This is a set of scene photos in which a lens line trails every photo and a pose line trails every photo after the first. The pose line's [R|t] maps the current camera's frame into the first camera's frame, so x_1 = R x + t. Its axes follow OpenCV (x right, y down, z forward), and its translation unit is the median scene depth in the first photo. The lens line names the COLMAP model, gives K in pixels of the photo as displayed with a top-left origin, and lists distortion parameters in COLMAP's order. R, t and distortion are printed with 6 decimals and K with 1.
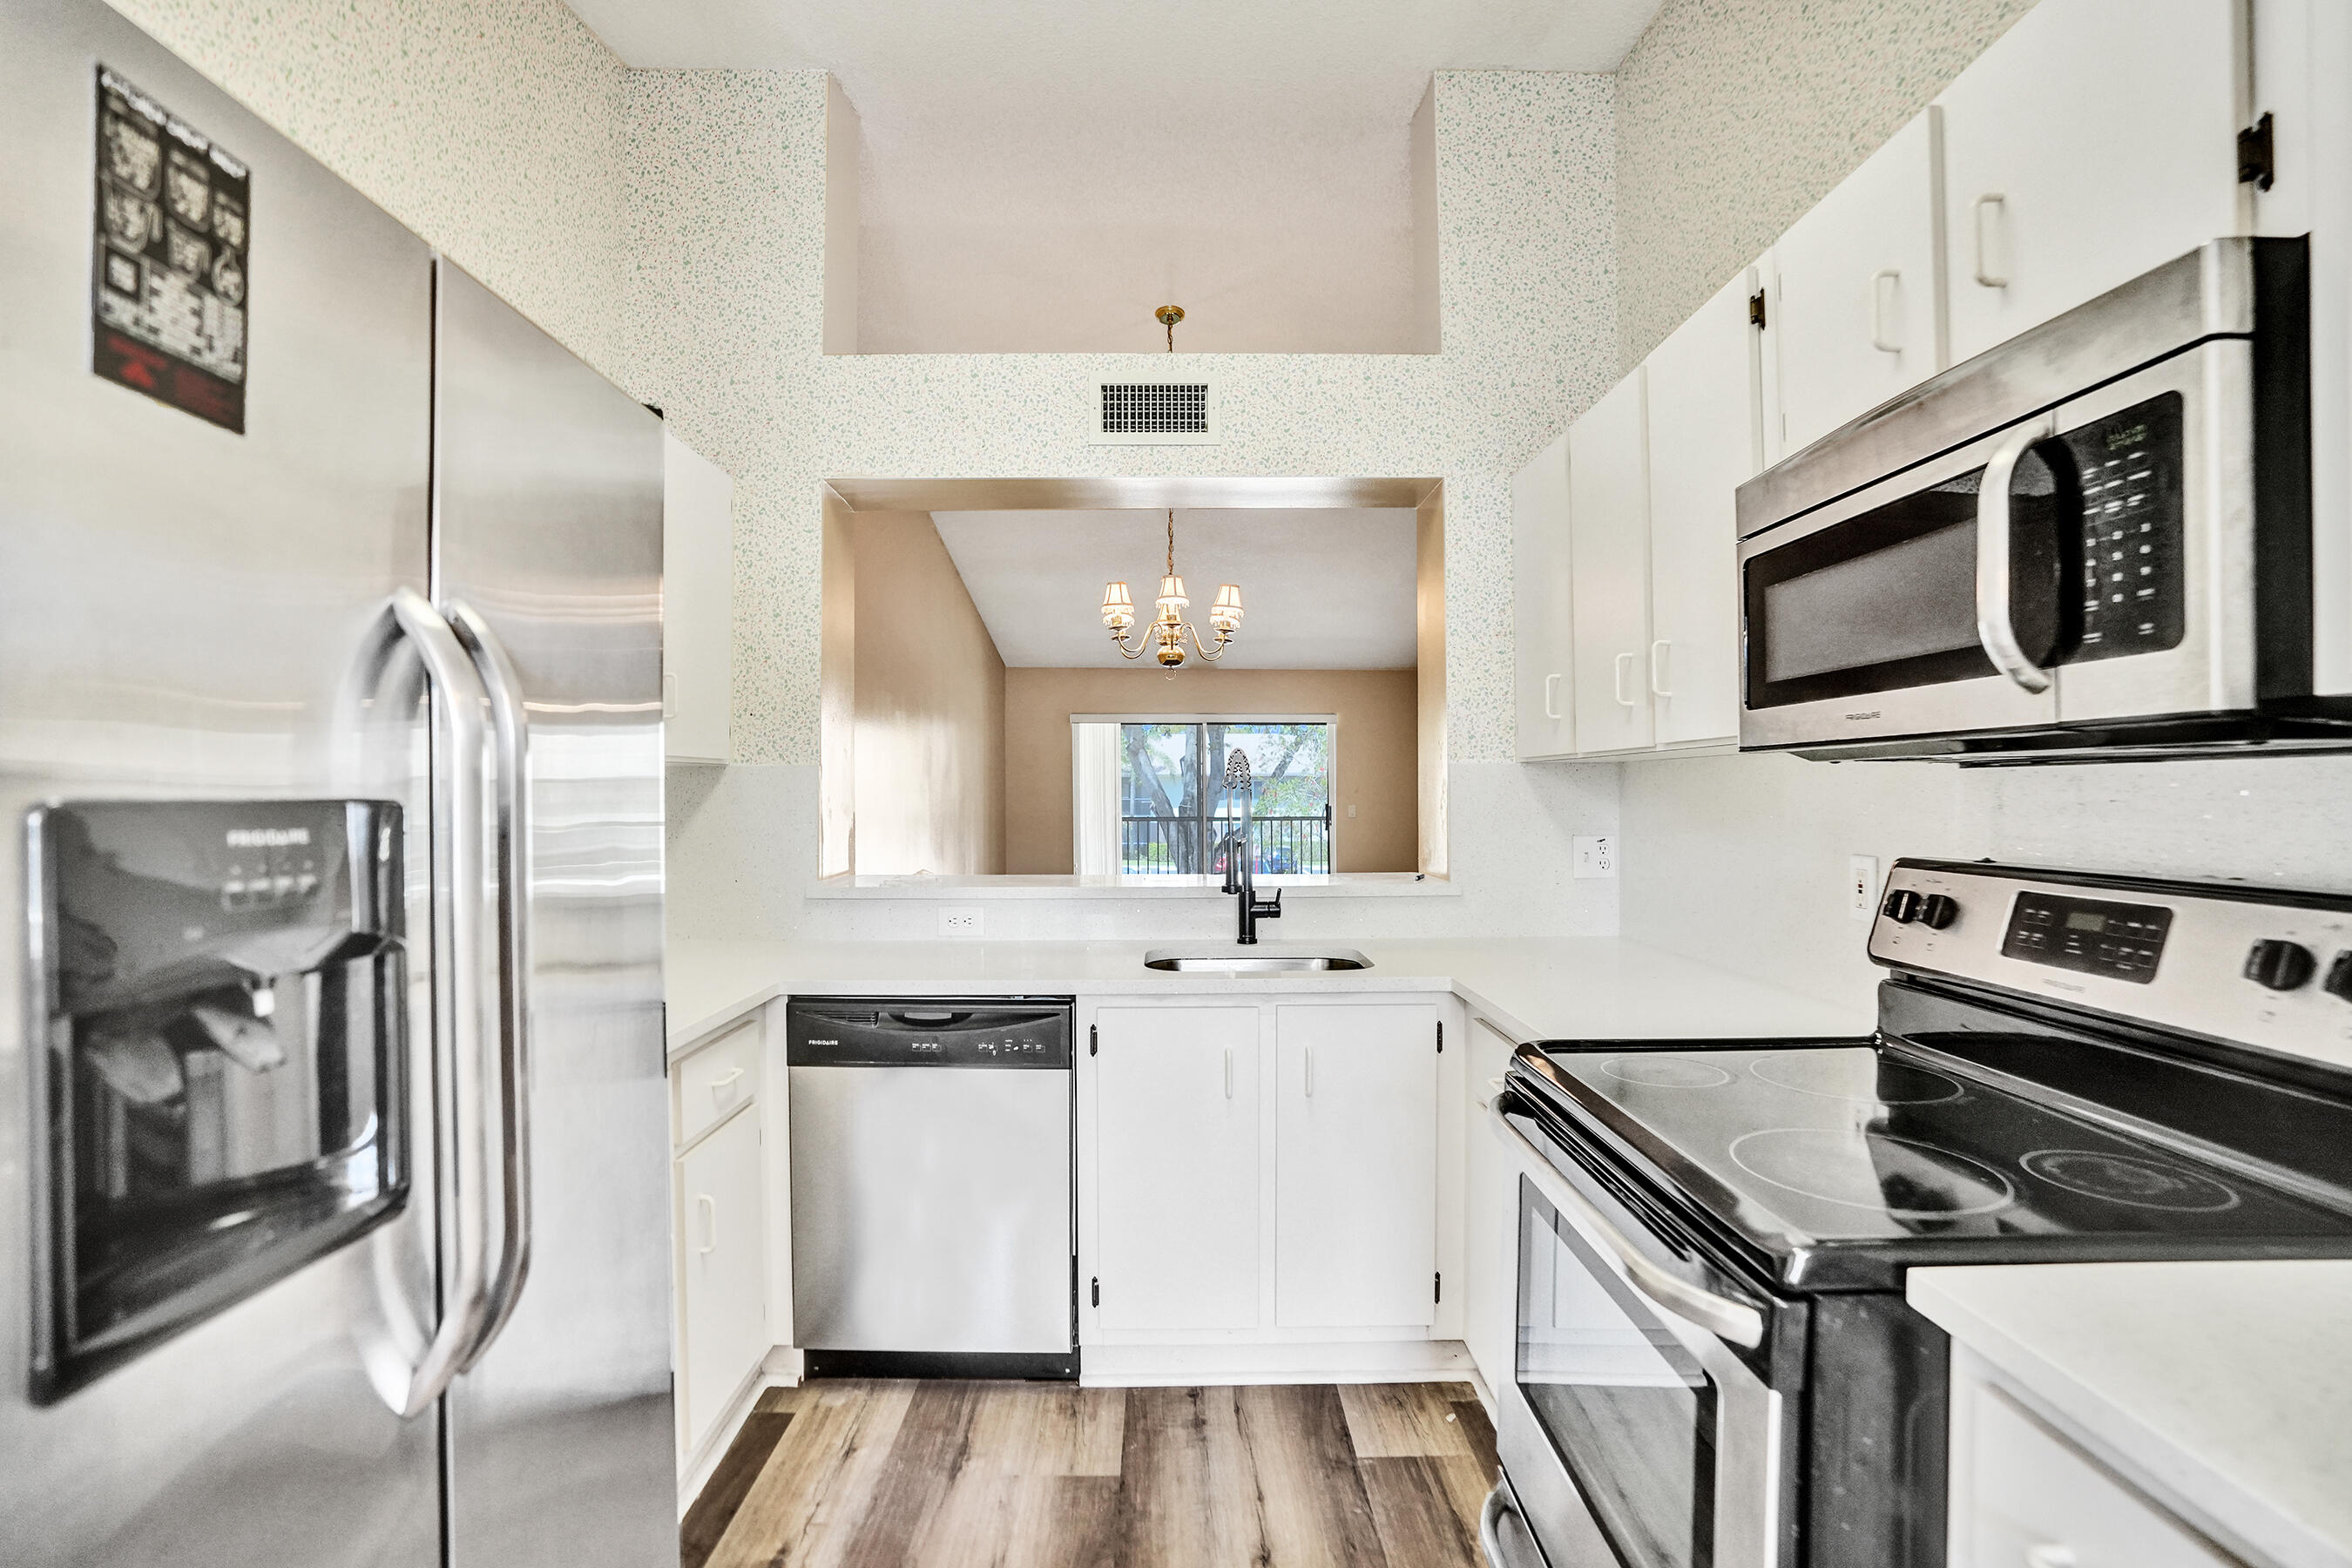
lens RADIAL K [[1131.3, 0, 1191.1], [0, 1131.3, 786.1], [0, 0, 1]] dist [-0.038998, 0.012429]
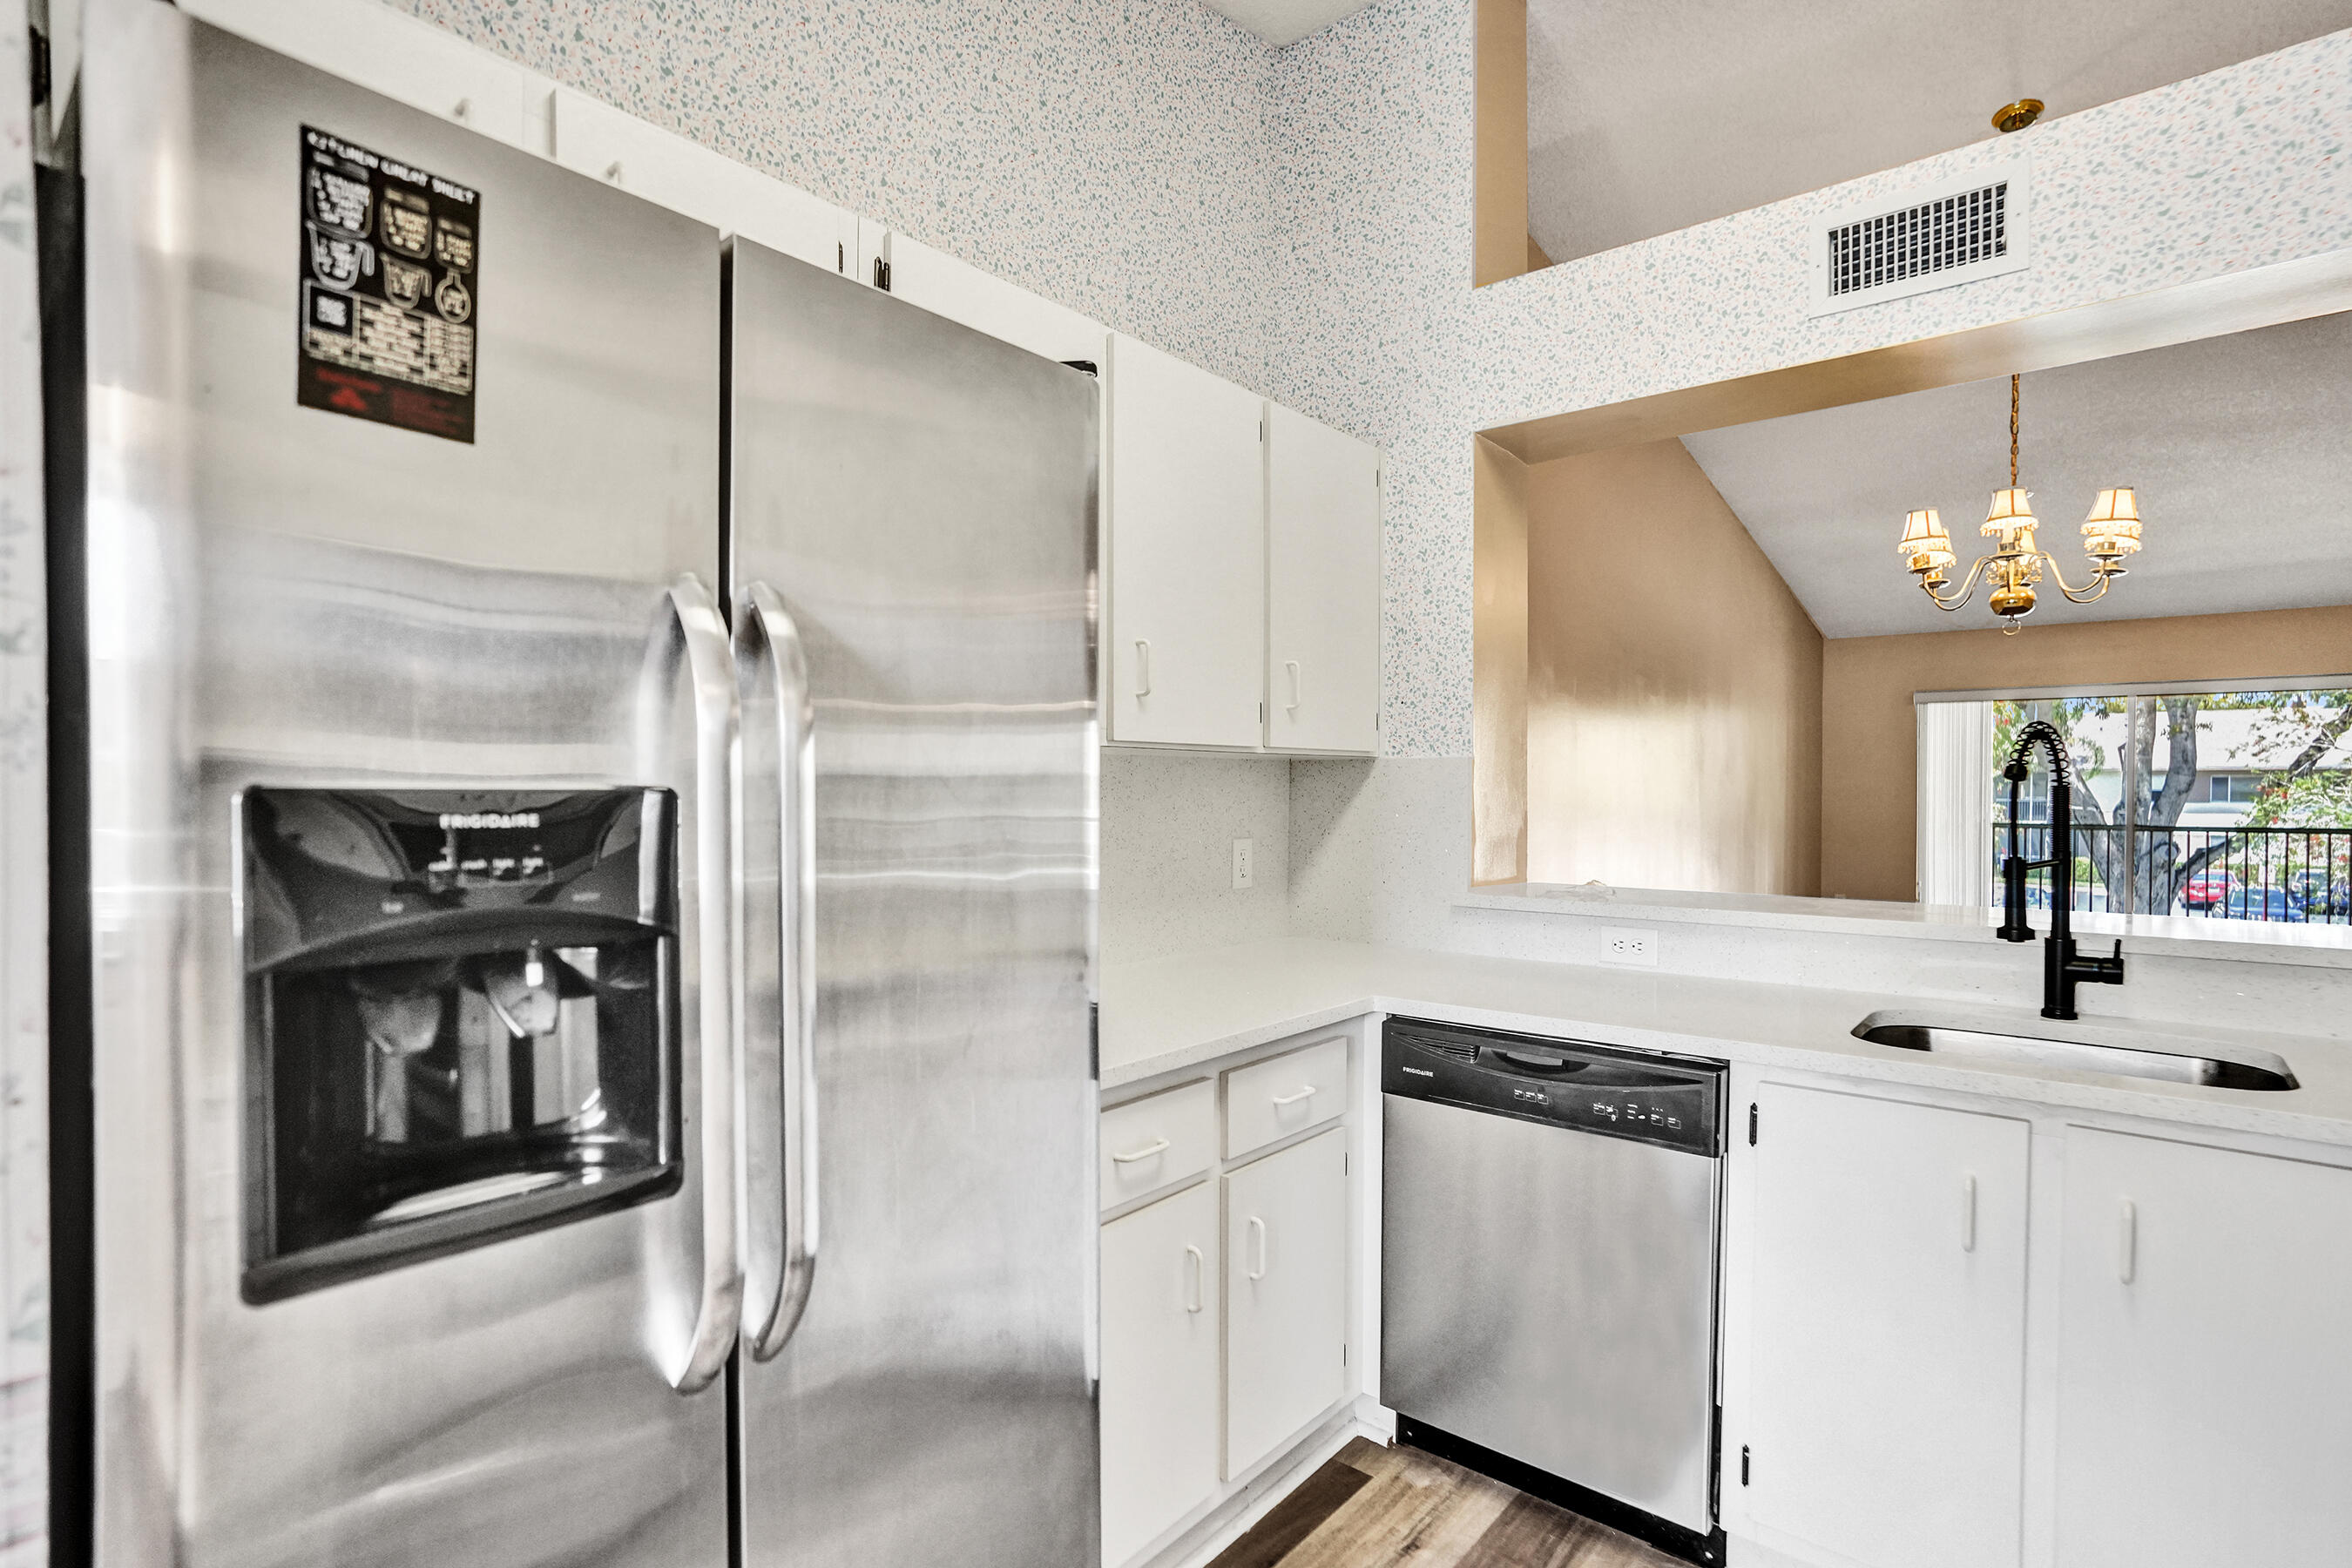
lens RADIAL K [[1131.3, 0, 1154.2], [0, 1131.3, 803.9], [0, 0, 1]] dist [-0.038998, 0.012429]
pose [[0.739044, 0.008496, -0.673604, 0.123209], [0.004328, 0.999840, 0.017359, 0.003225], [0.673644, -0.015744, 0.738889, 0.234816]]
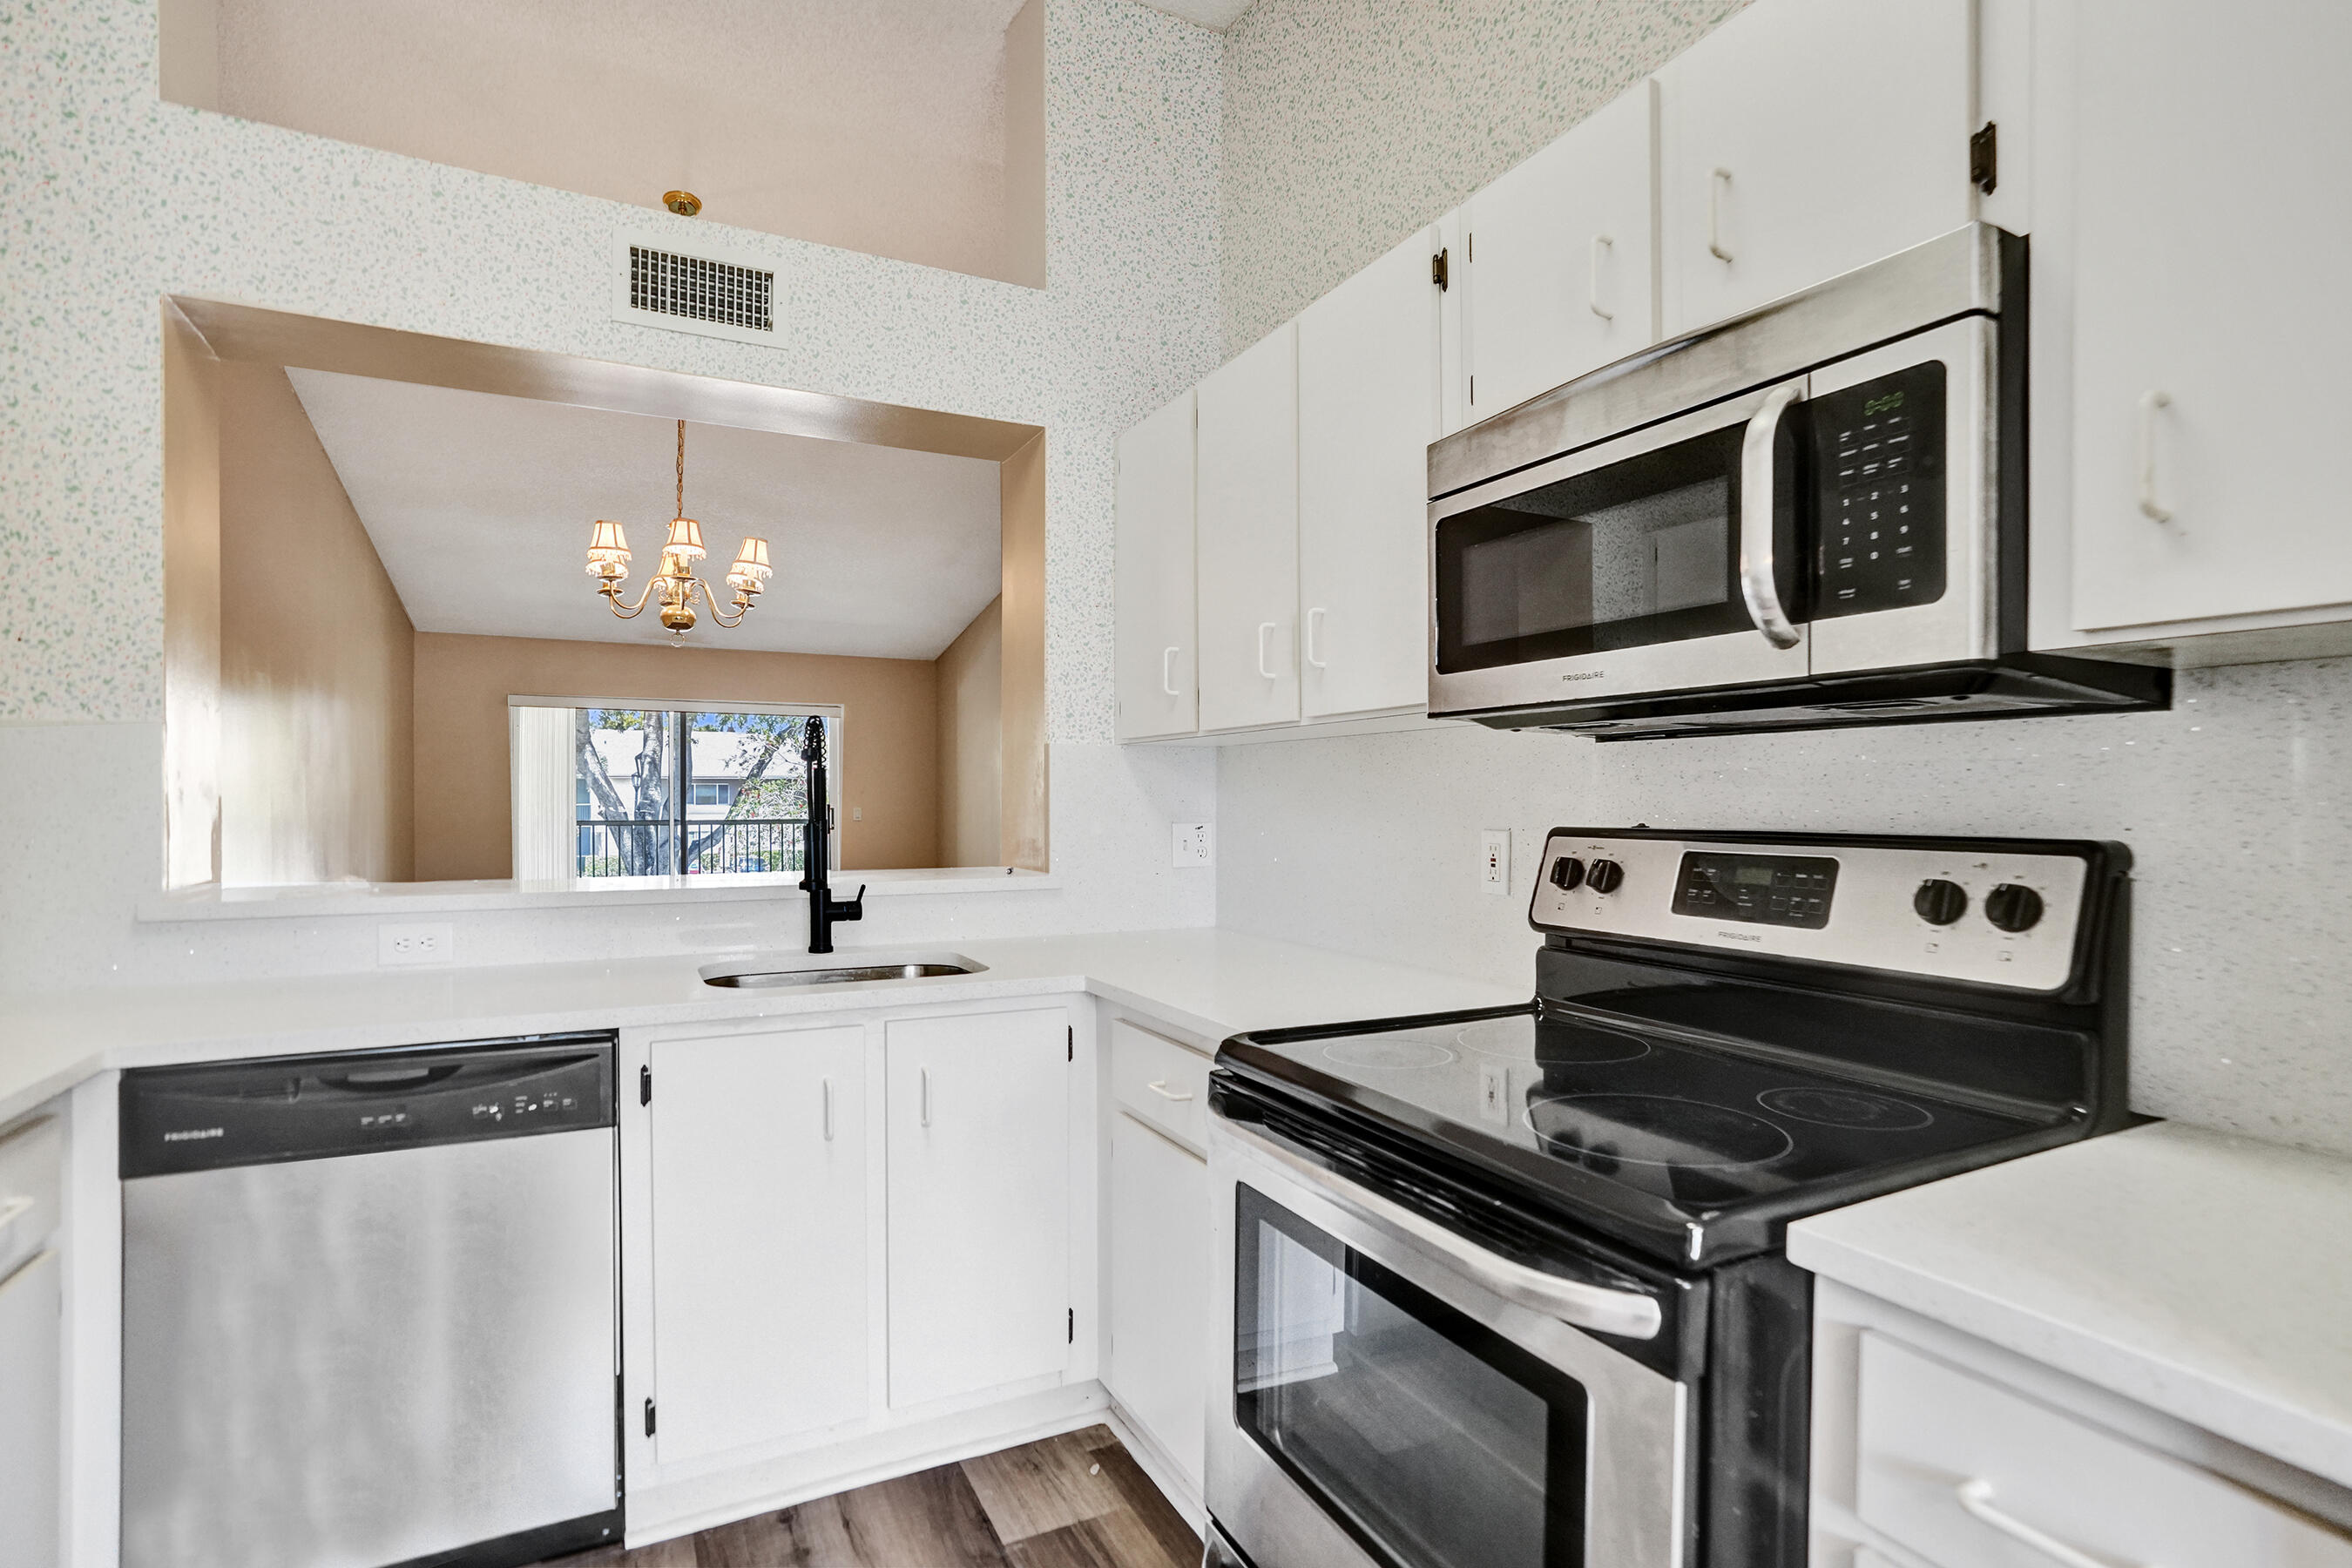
lens RADIAL K [[1131.3, 0, 1220.6], [0, 1131.3, 795.7], [0, 0, 1]] dist [-0.038998, 0.012429]
pose [[0.889600, 0.003178, 0.456730, -0.095480], [-0.005658, 0.999976, 0.004062, 0.028170], [-0.456706, -0.006197, 0.889596, 0.180038]]
